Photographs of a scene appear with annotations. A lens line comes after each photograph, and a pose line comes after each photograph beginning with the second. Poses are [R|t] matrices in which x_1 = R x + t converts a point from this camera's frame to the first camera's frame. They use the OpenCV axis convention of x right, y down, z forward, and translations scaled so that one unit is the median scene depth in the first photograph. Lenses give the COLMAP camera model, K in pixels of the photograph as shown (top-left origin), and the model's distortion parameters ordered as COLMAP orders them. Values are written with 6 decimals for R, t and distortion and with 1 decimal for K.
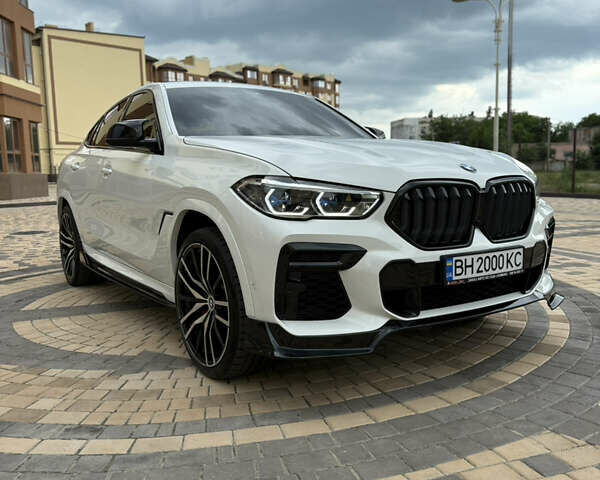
lens RADIAL K [[556.1, 0, 300.2], [0, 556.1, 242.9], [0, 0, 1]] dist [0.145792, -0.282585]
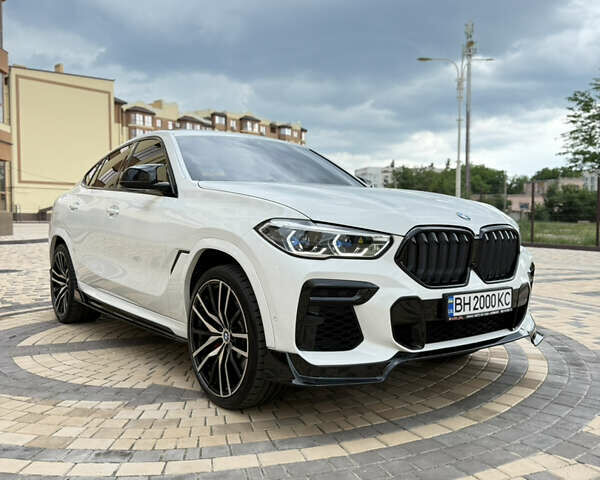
lens RADIAL K [[556.1, 0, 300.2], [0, 556.1, 242.9], [0, 0, 1]] dist [0.145792, -0.282585]
pose [[0.997744, 0.020255, 0.064008, -0.096291], [-0.015142, 0.996728, -0.079393, 0.013675], [-0.065407, 0.078244, 0.994786, -0.089996]]
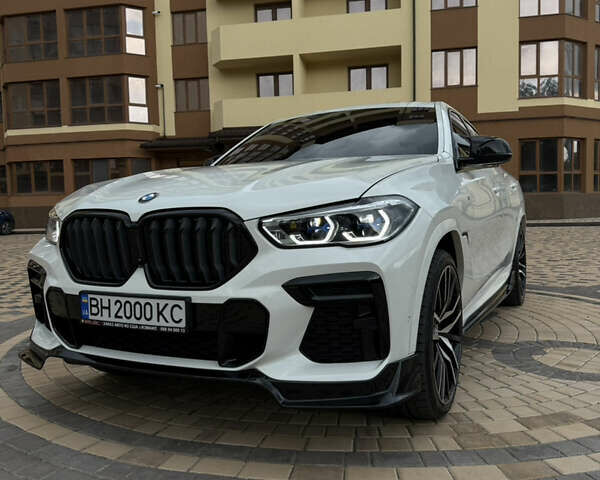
lens RADIAL K [[558.1, 0, 302.6], [0, 558.1, 240.2], [0, 0, 1]] dist [0.129192, -0.238515]
pose [[0.501554, 0.062796, -0.862844, 1.148143], [-0.095013, 0.995327, 0.017209, -0.103646], [0.859893, 0.073350, 0.505177, 0.755351]]
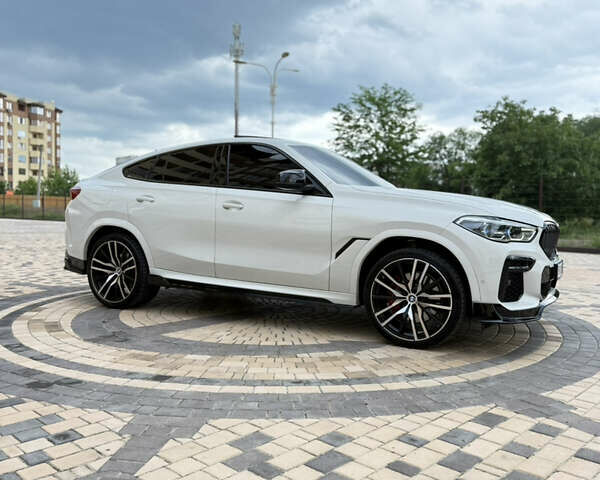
lens RADIAL K [[556.1, 0, 300.2], [0, 556.1, 242.9], [0, 0, 1]] dist [0.145792, -0.282585]
pose [[0.883744, 0.014474, 0.467747, -1.201336], [0.018056, 0.997723, -0.064988, 0.053885], [-0.467622, 0.065879, 0.881470, -0.202917]]
